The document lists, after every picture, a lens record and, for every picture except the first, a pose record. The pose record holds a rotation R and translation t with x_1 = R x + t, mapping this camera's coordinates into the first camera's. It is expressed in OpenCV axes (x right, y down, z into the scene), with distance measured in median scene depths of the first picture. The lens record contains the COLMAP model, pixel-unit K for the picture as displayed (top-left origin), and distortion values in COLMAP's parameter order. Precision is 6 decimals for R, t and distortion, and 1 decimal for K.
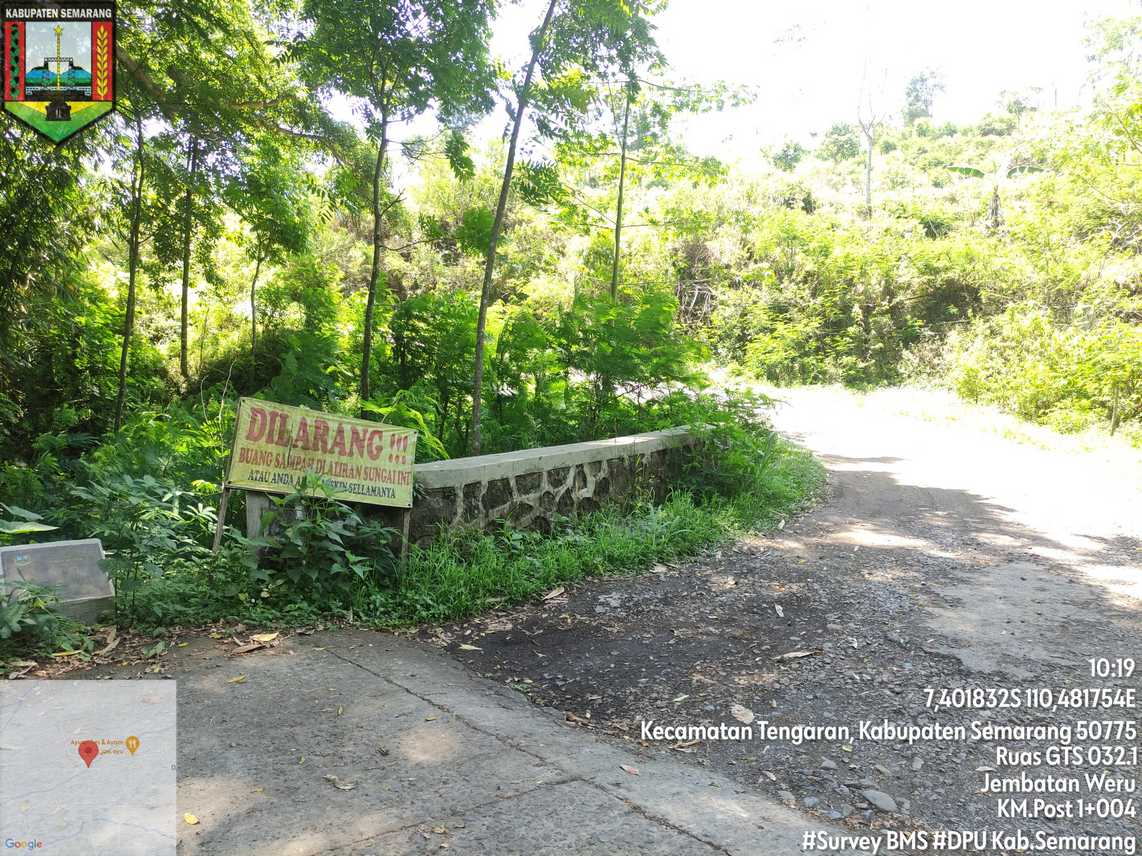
lens RADIAL K [[840.9, 0, 568.9], [0, 840.9, 424.8], [0, 0, 1]] dist [0.068321, -0.073805]
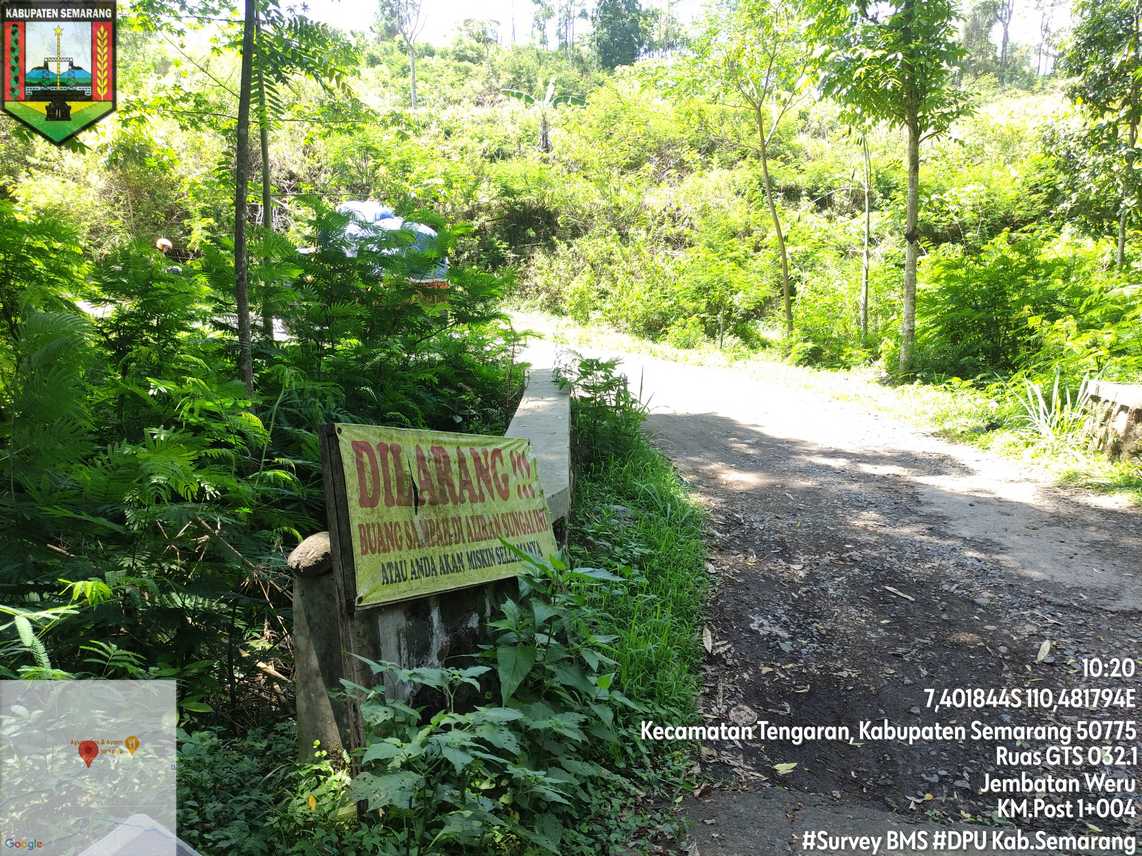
lens RADIAL K [[840.9, 0, 568.9], [0, 840.9, 424.8], [0, 0, 1]] dist [0.068321, -0.073805]
pose [[0.827812, -0.112393, 0.549632, -0.116812], [0.059531, 0.991793, 0.113149, -0.017121], [-0.557838, -0.060946, 0.827709, 0.110803]]
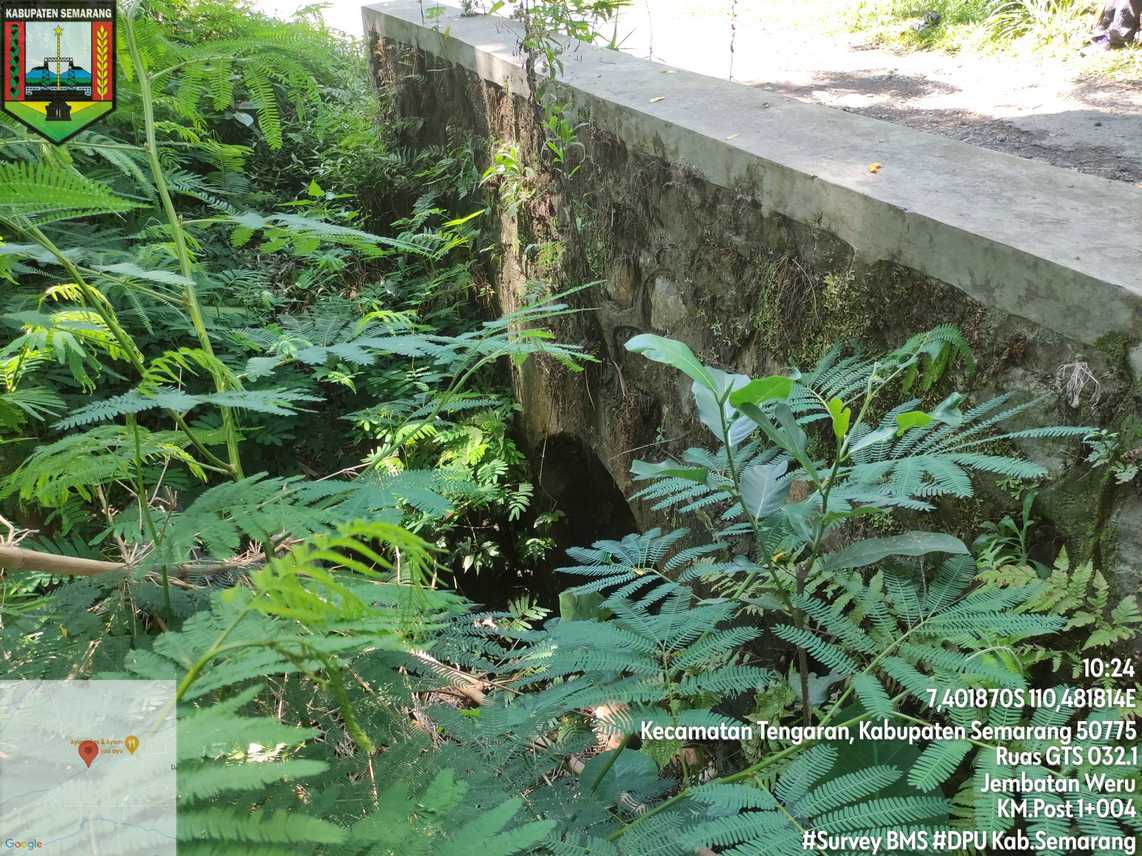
lens RADIAL K [[846.6, 0, 571.0], [0, 846.6, 428.0], [0, 0, 1]] dist [0.026884, -0.011543]
pose [[0.519916, -0.503999, 0.689690, -0.098171], [0.146555, 0.848052, 0.509244, -0.012247], [-0.841551, -0.163686, 0.514780, 0.255895]]
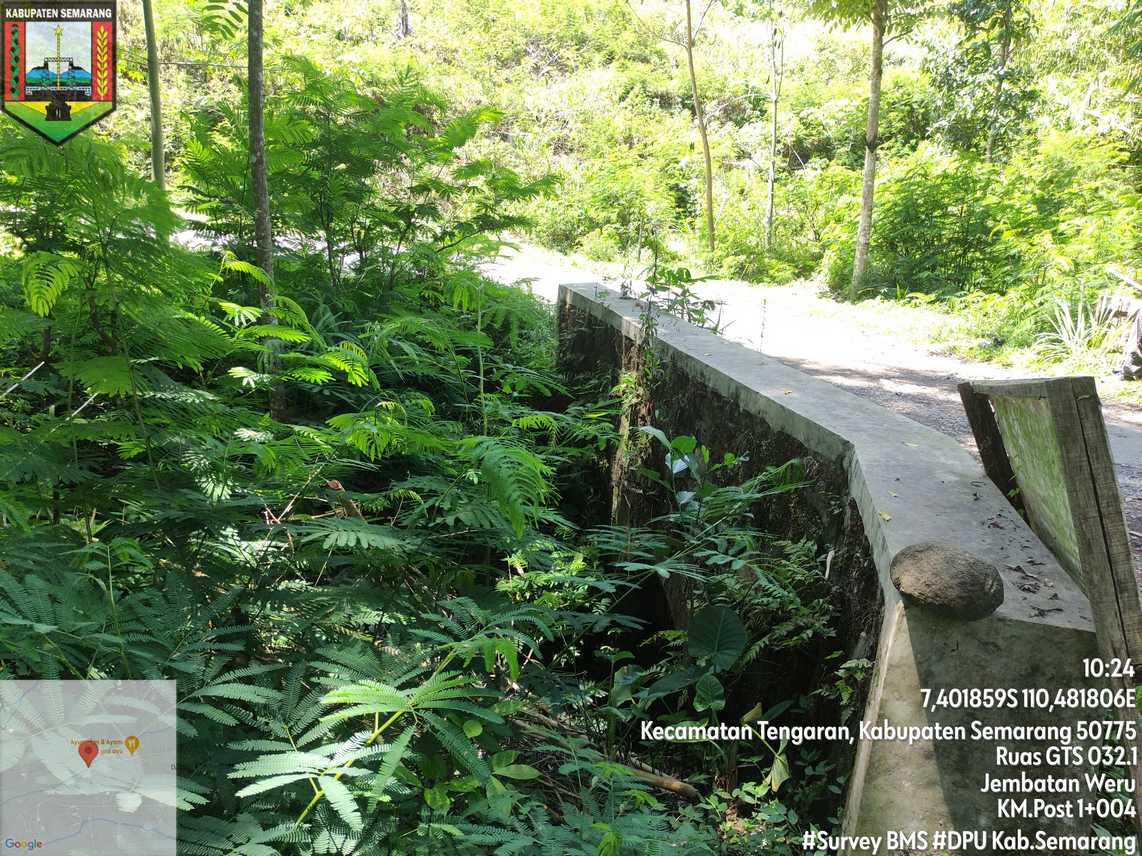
lens RADIAL K [[840.9, 0, 568.9], [0, 840.9, 424.8], [0, 0, 1]] dist [0.068321, -0.073805]
pose [[0.688649, -0.193395, 0.698828, -0.156046], [0.045957, 0.973479, 0.224114, -0.020146], [-0.723637, -0.122220, 0.679273, 0.200972]]
